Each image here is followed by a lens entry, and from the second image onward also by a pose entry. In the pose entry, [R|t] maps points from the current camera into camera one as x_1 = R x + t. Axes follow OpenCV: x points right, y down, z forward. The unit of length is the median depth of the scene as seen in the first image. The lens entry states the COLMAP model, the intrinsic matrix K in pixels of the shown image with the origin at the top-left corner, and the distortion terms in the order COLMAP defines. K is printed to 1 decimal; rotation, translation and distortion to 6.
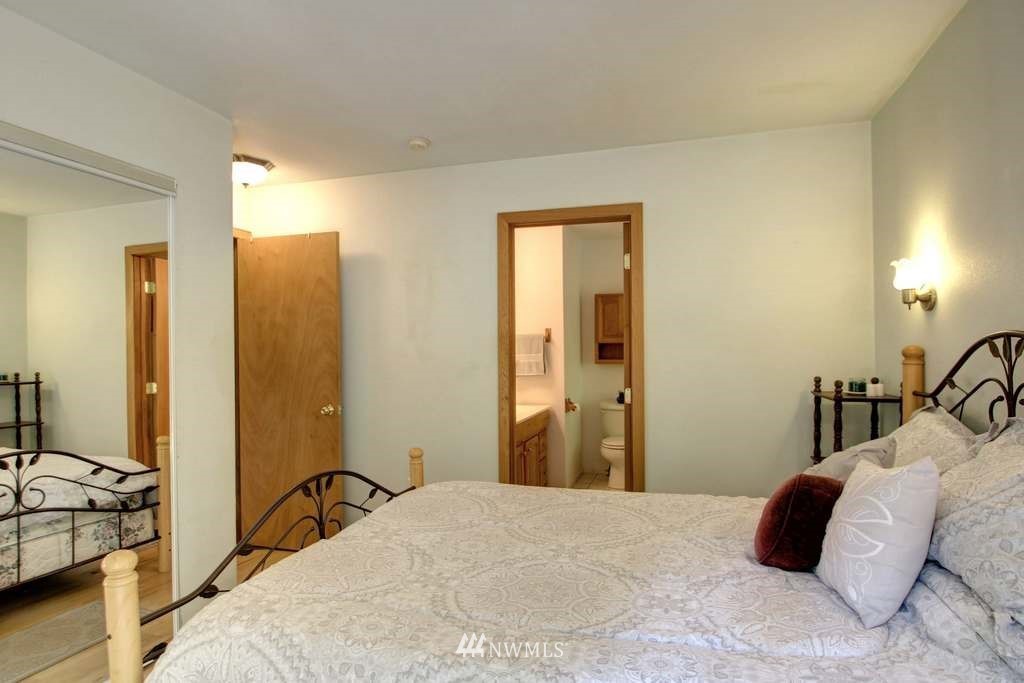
lens RADIAL K [[558.8, 0, 511.3], [0, 558.8, 344.8], [0, 0, 1]] dist [-0.000291, 0.000001]
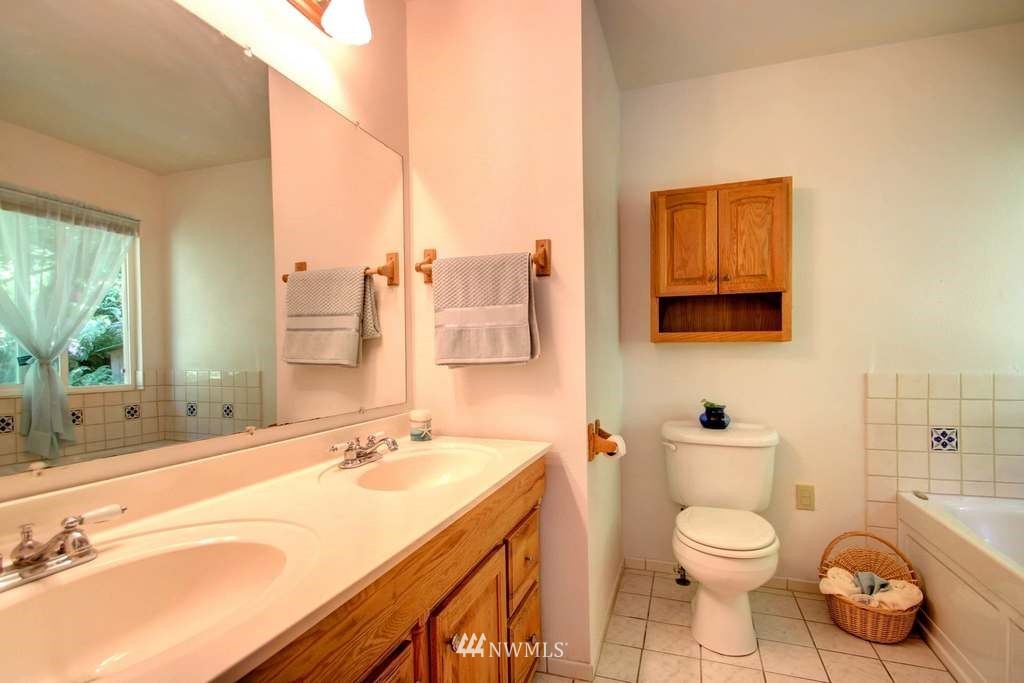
lens RADIAL K [[473.4, 0, 515.7], [0, 473.4, 347.5], [0, 0, 1]] dist [0.001126, 0.000140]
pose [[0.999035, 0.000244, -0.043928, 0.060518], [-0.000578, 0.999971, -0.007603, 0.045714], [0.043925, 0.007621, 0.999006, 0.666560]]
